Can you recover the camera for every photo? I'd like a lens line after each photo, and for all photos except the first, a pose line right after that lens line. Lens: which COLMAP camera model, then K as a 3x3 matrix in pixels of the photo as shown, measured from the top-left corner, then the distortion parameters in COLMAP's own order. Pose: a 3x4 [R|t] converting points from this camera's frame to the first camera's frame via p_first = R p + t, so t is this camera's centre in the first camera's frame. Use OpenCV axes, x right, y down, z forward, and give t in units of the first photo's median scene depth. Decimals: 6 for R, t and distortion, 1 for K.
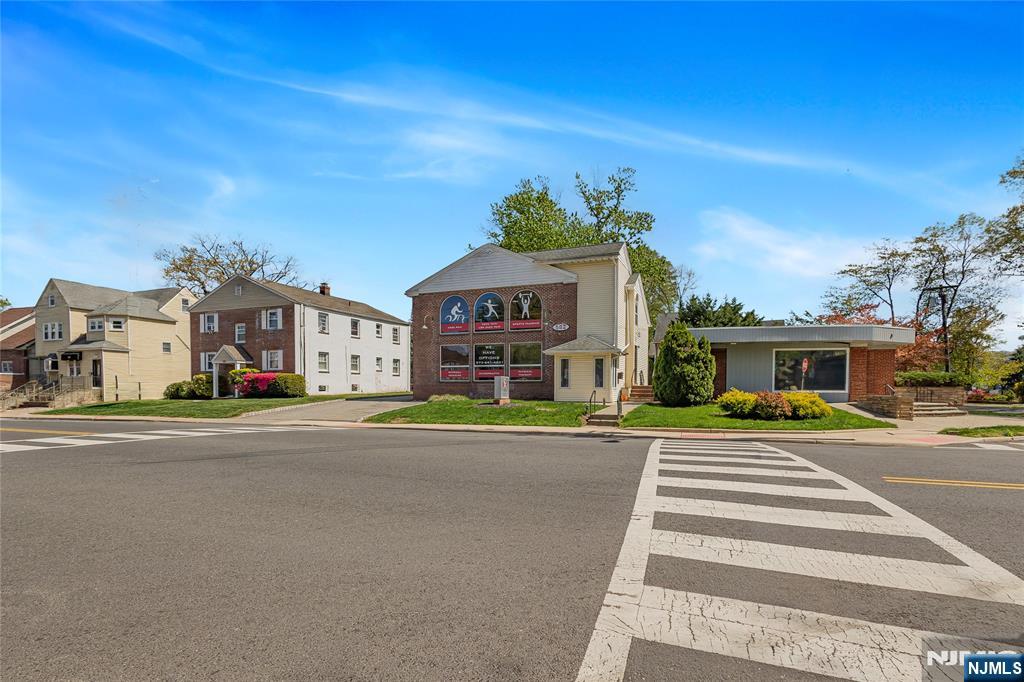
lens RADIAL K [[495.8, 0, 512.3], [0, 495.8, 394.8], [0, 0, 1]] dist [0.001304, 0.000505]
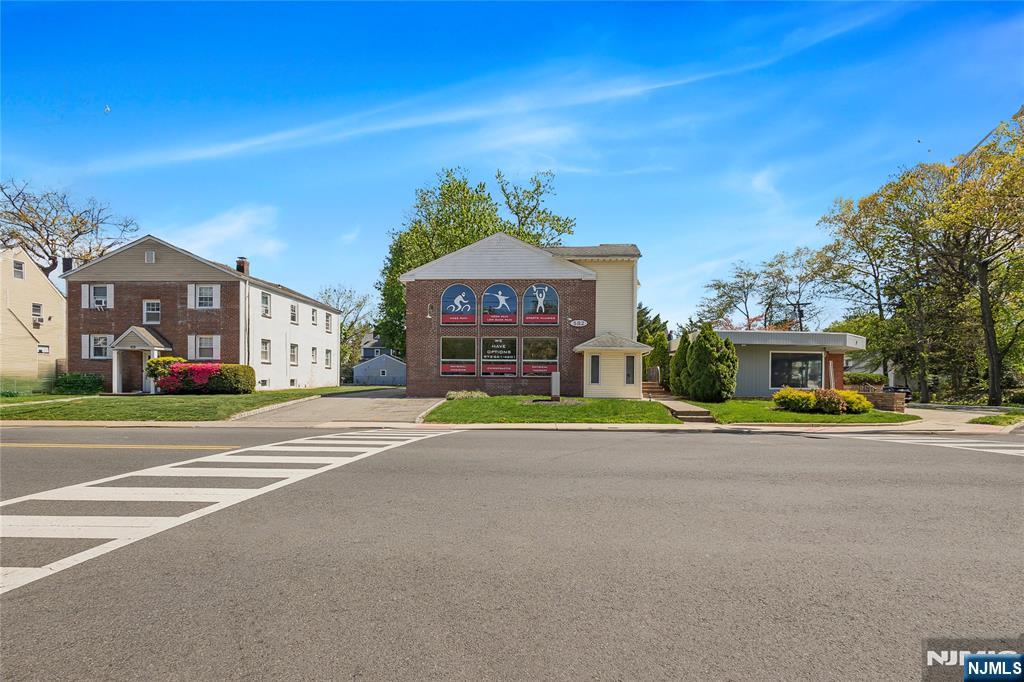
lens RADIAL K [[497.7, 0, 512.0], [0, 497.7, 377.7], [0, 0, 1]] dist [0.000373, -0.000217]
pose [[0.946911, 0.009561, 0.321353, -0.317414], [-0.001897, 0.999706, -0.024154, -0.002290], [-0.321490, 0.022262, 0.946651, 0.087429]]
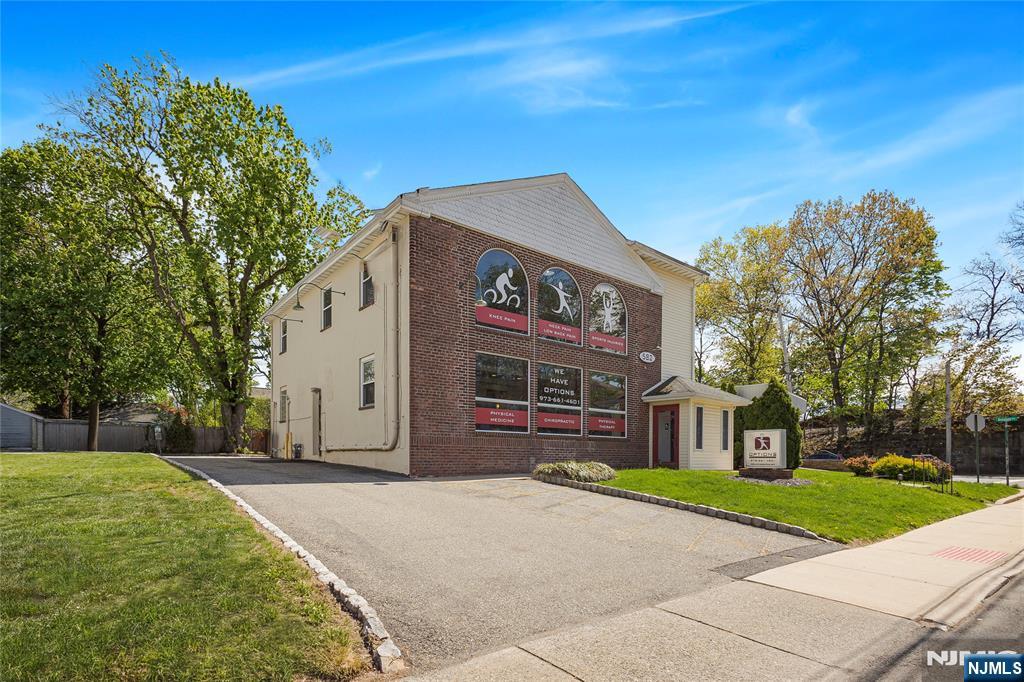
lens RADIAL K [[501.9, 0, 474.6], [0, 501.9, 440.0], [0, 0, 1]] dist [0.002848, 0.000816]
pose [[0.516676, 0.028181, 0.855717, -0.527754], [0.002043, 0.999415, -0.034147, -0.004773], [-0.856179, 0.019391, 0.516316, 0.774128]]
